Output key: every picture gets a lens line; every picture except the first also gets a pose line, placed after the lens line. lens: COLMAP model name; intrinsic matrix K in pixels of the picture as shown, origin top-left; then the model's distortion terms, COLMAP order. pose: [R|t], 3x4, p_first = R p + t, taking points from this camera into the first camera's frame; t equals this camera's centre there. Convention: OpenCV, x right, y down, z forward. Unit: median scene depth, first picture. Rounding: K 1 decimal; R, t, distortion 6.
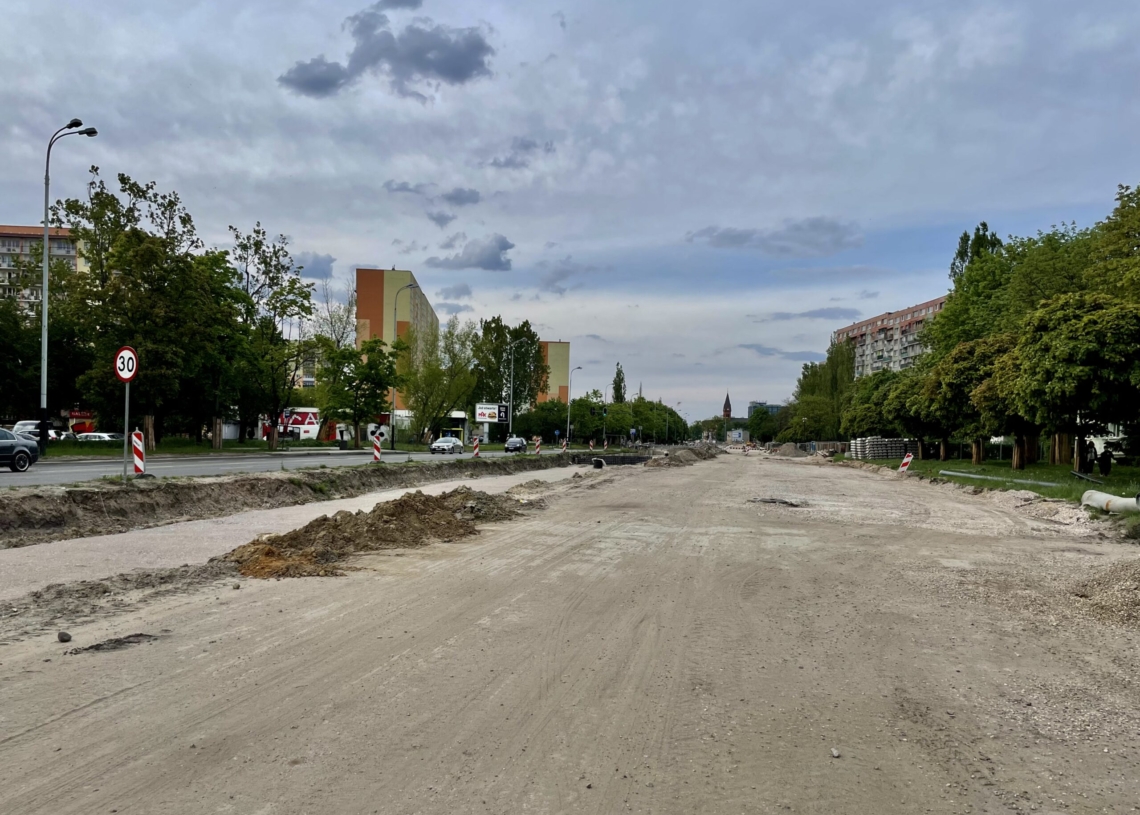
lens RADIAL K [[917.7, 0, 569.9], [0, 917.7, 410.4], [0, 0, 1]] dist [0.044073, -0.019729]
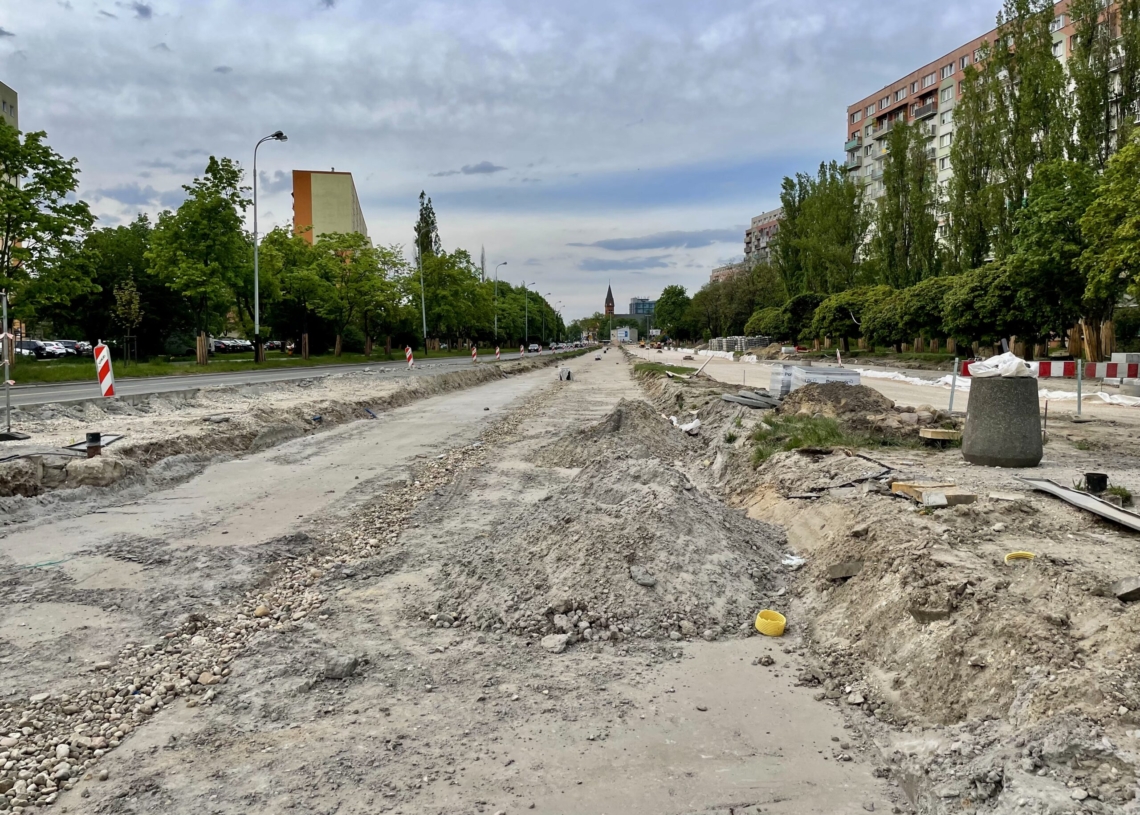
lens RADIAL K [[917.7, 0, 566.1], [0, 917.7, 400.7], [0, 0, 1]] dist [0.044073, -0.019729]
pose [[0.991407, -0.037413, 0.125349, 0.034038], [0.025662, 0.995234, 0.094077, 0.009984], [-0.128271, -0.090052, 0.987642, 0.251948]]
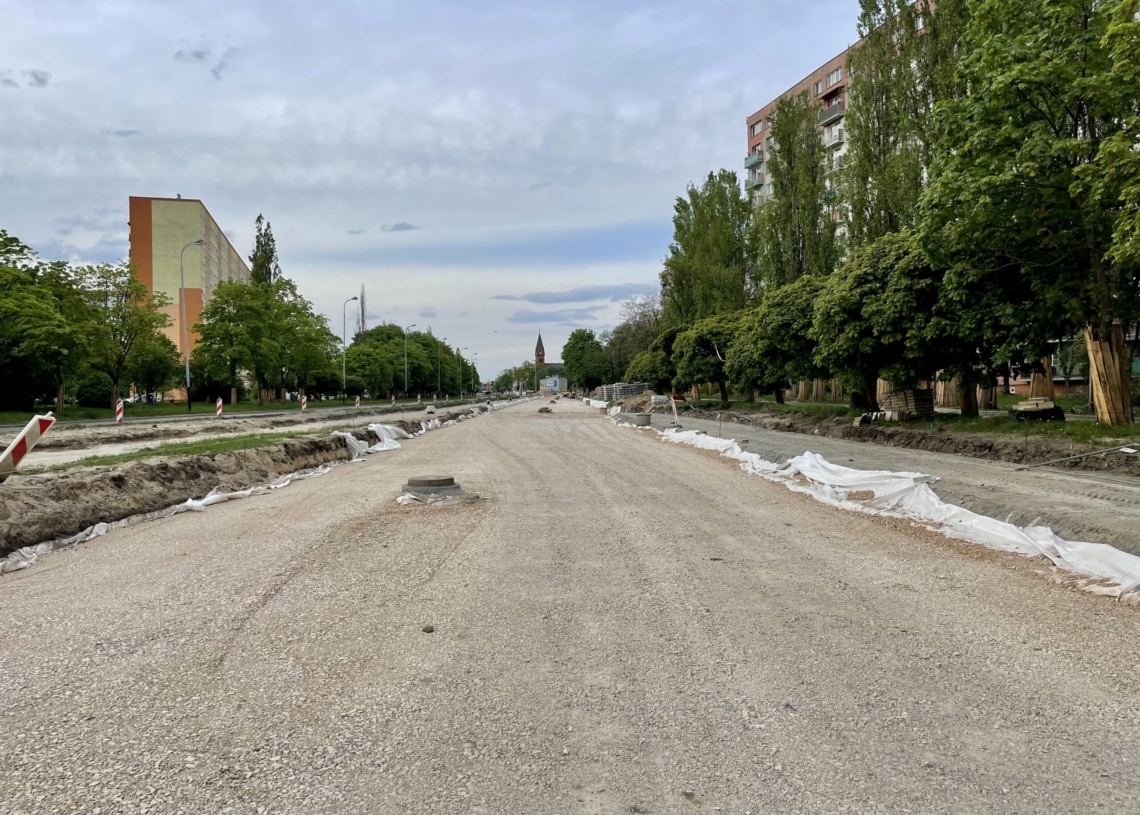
lens RADIAL K [[917.7, 0, 575.9], [0, 917.7, 404.5], [0, 0, 1]] dist [0.044073, -0.019729]
pose [[0.979441, -0.039489, 0.197826, 0.059394], [0.030961, 0.998461, 0.046017, 0.012119], [-0.199339, -0.038946, 0.979156, 0.290693]]
